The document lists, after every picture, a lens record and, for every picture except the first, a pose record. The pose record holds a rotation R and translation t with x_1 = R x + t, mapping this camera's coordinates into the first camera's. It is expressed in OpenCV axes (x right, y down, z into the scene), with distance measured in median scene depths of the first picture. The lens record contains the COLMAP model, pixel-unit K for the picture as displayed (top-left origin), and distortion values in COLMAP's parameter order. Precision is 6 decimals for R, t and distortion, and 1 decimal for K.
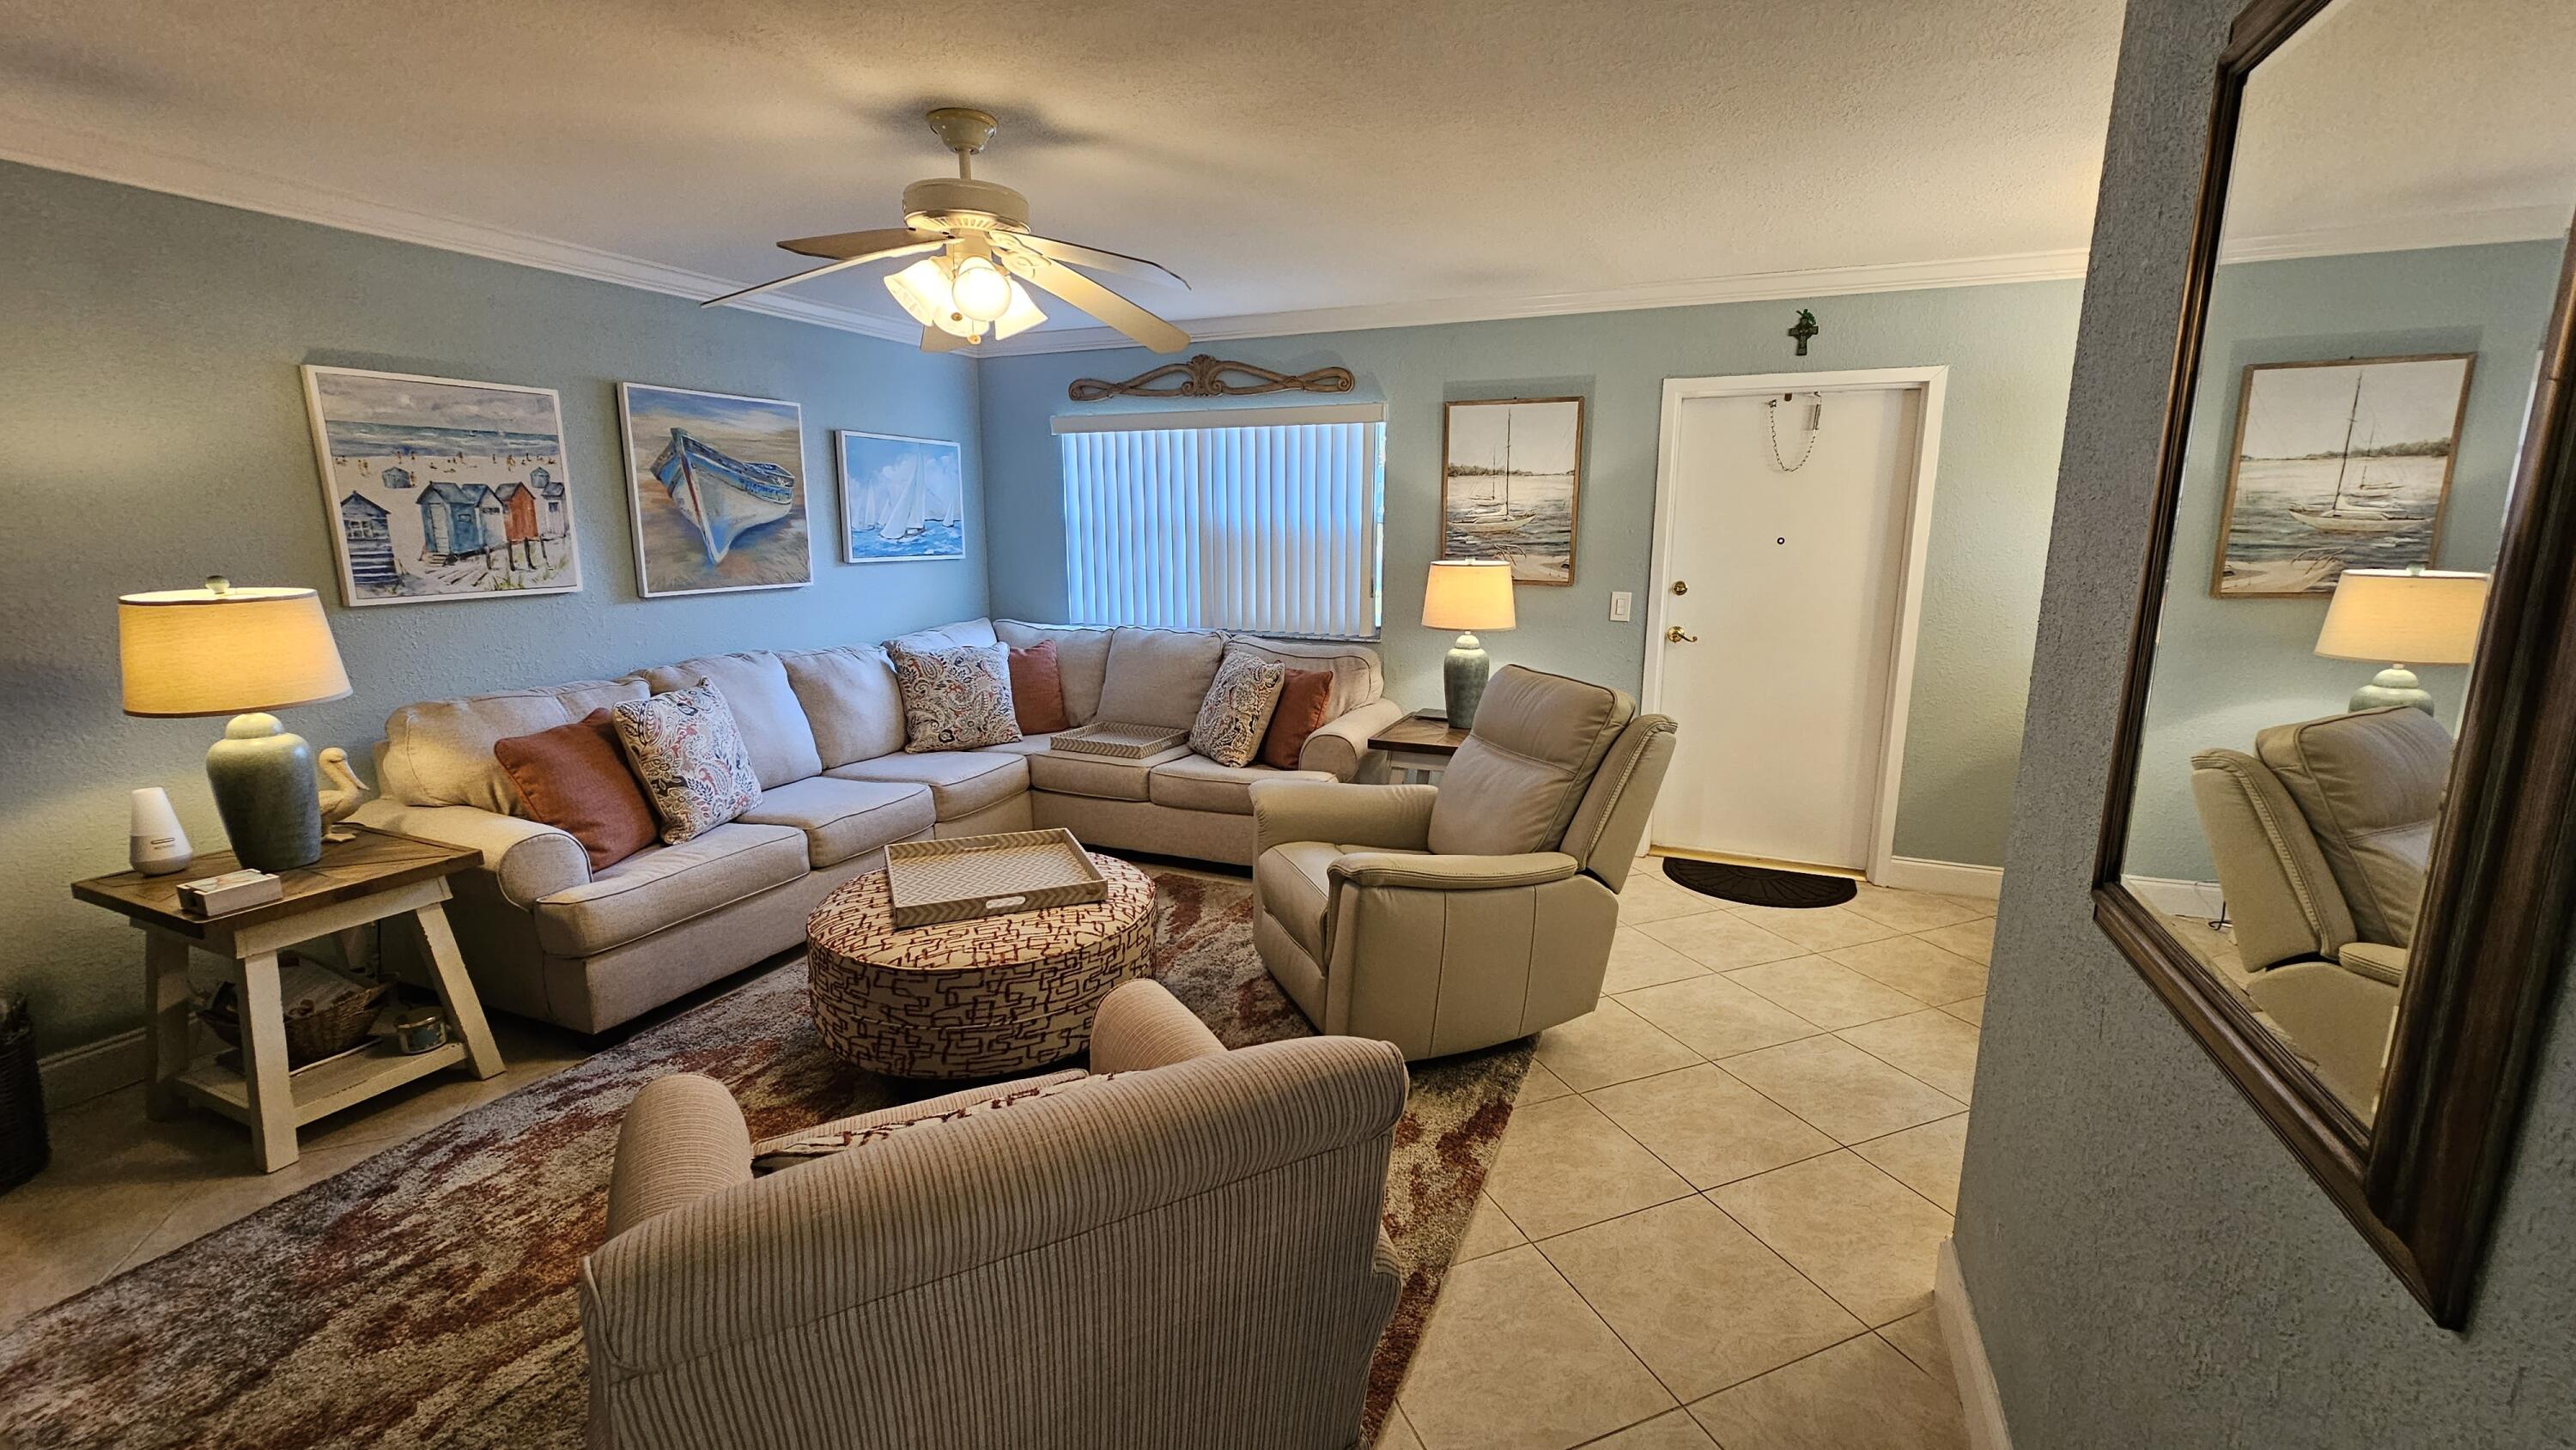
lens RADIAL K [[1048.9, 0, 1303.7], [0, 1048.9, 732.9], [0, 0, 1]] dist [-0.000685, -0.000006]
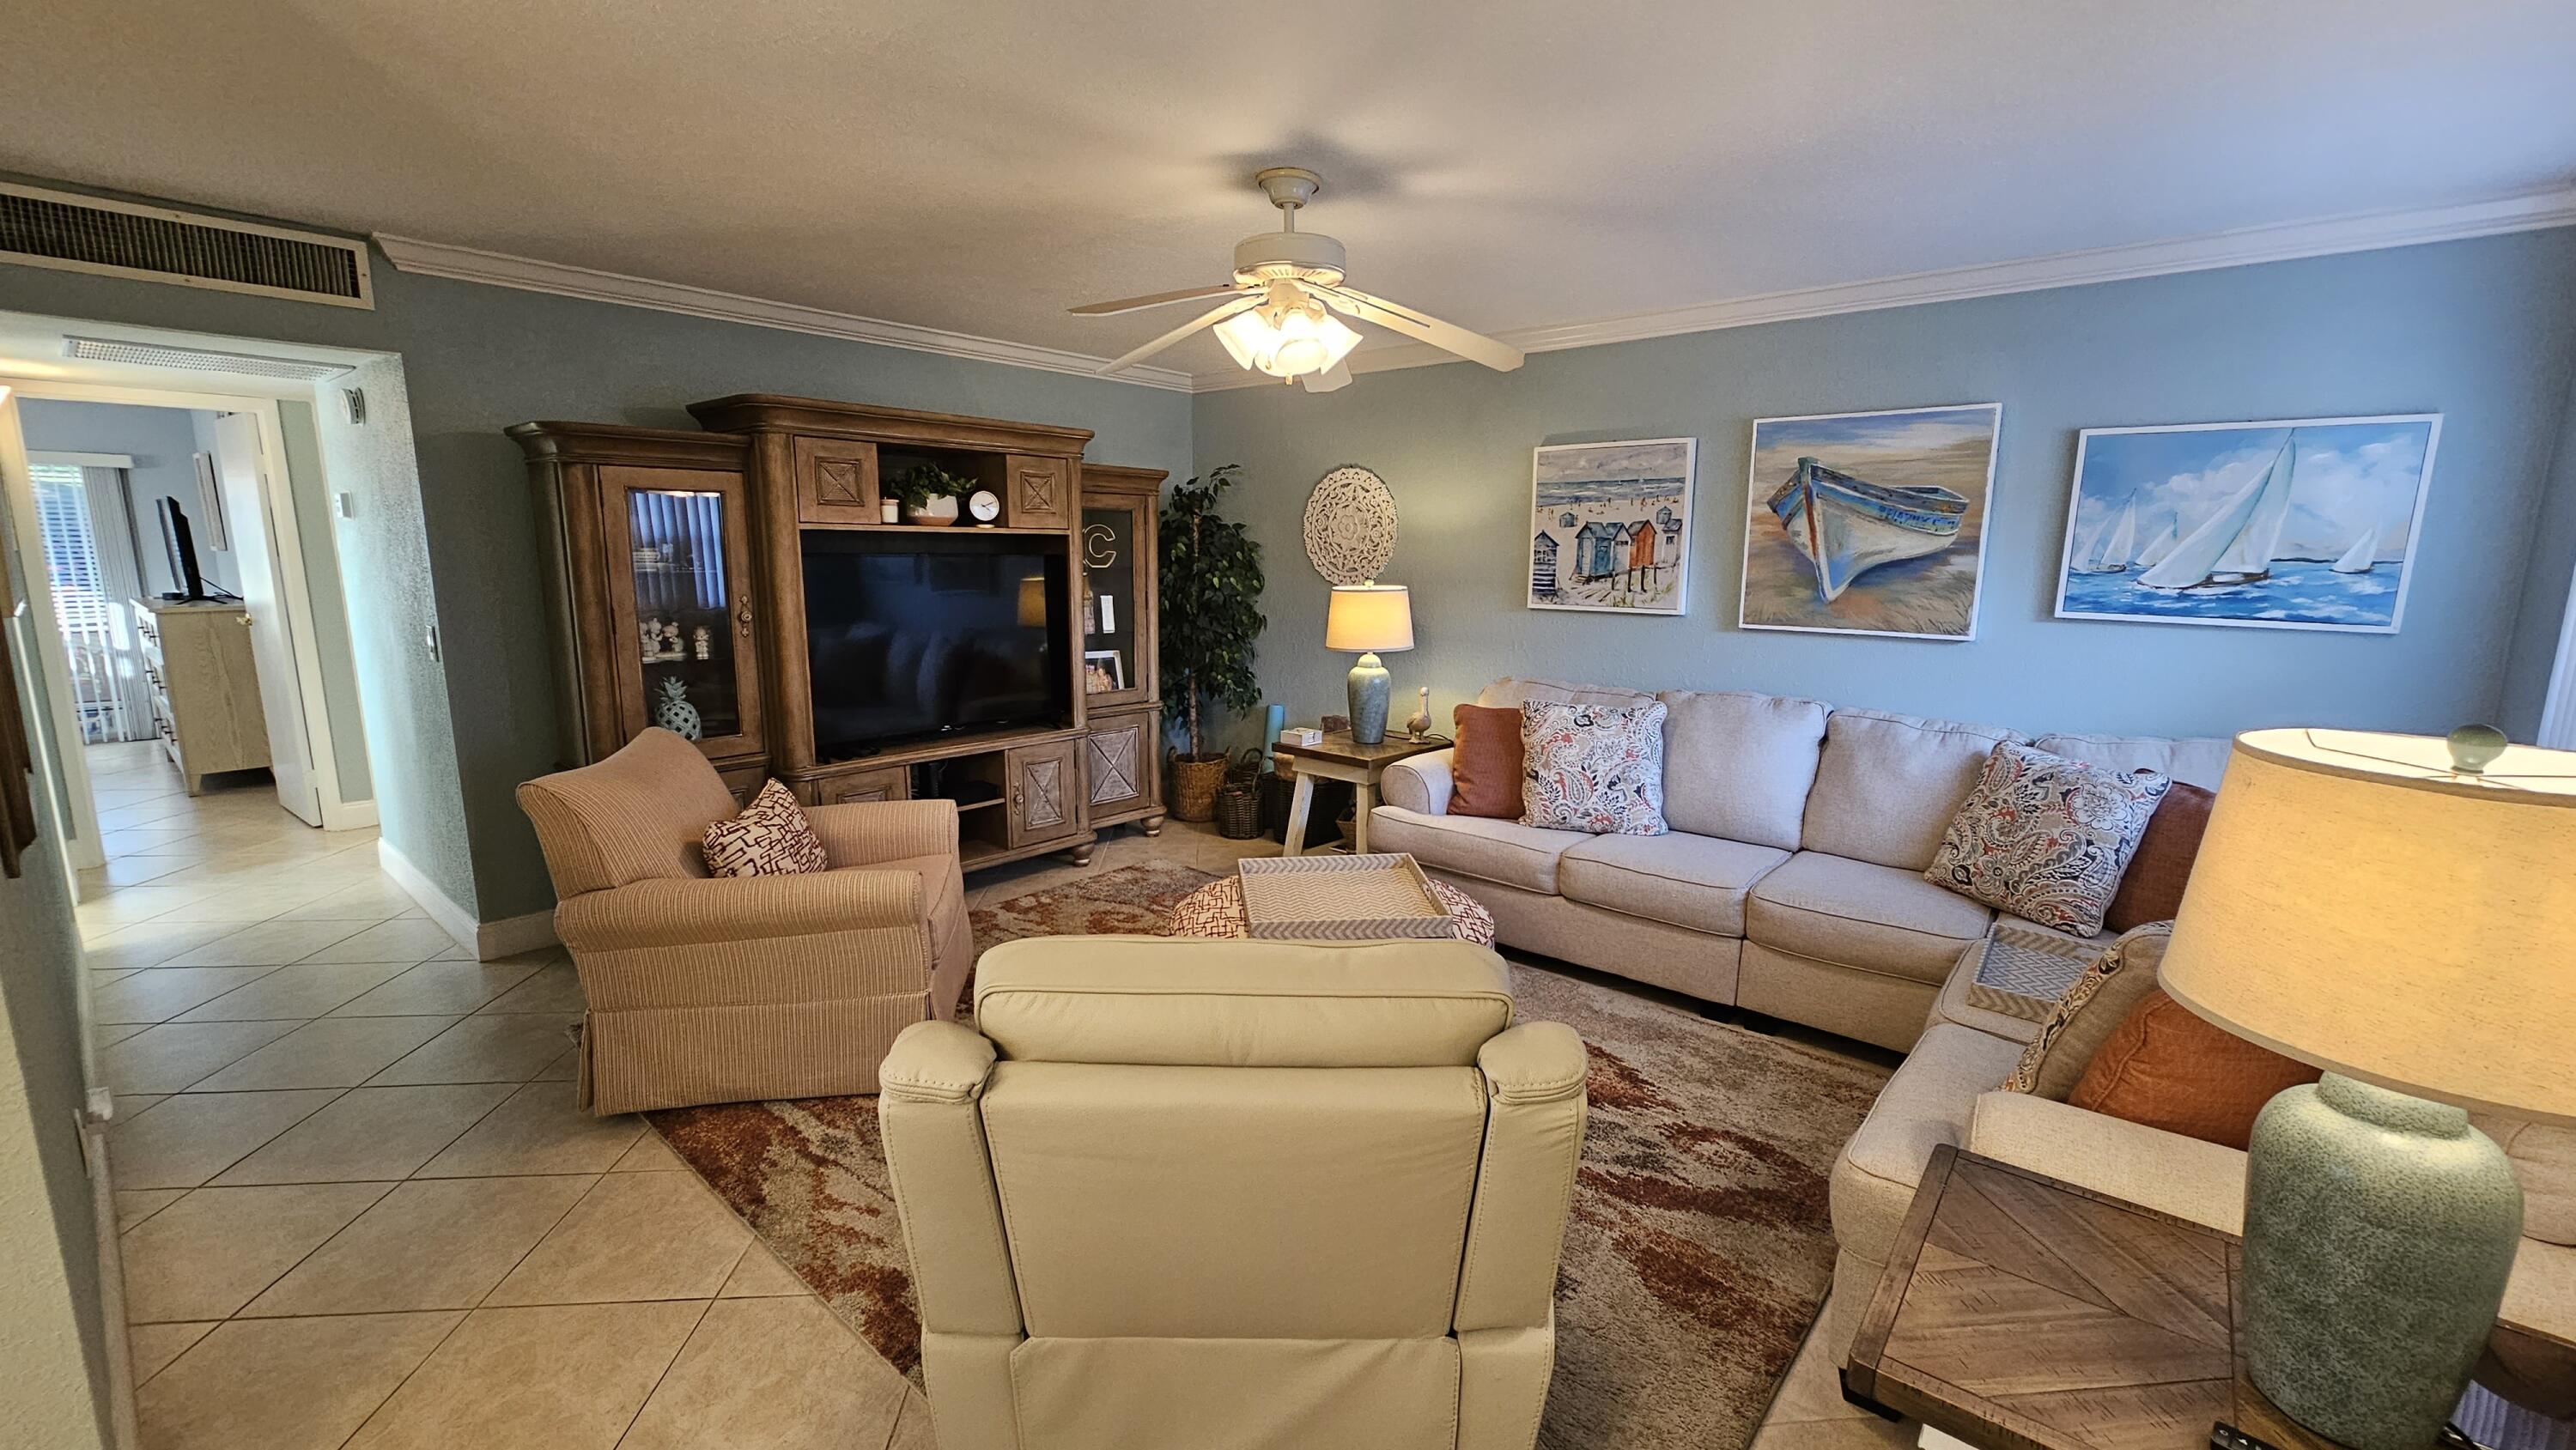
lens RADIAL K [[1048.9, 0, 1303.7], [0, 1048.9, 732.9], [0, 0, 1]] dist [-0.000685, -0.000006]
pose [[-0.298371, 0.164712, -0.940130, 0.533917], [-0.201848, 0.951829, 0.230823, -0.202858], [0.932862, 0.258634, -0.250751, 0.988099]]
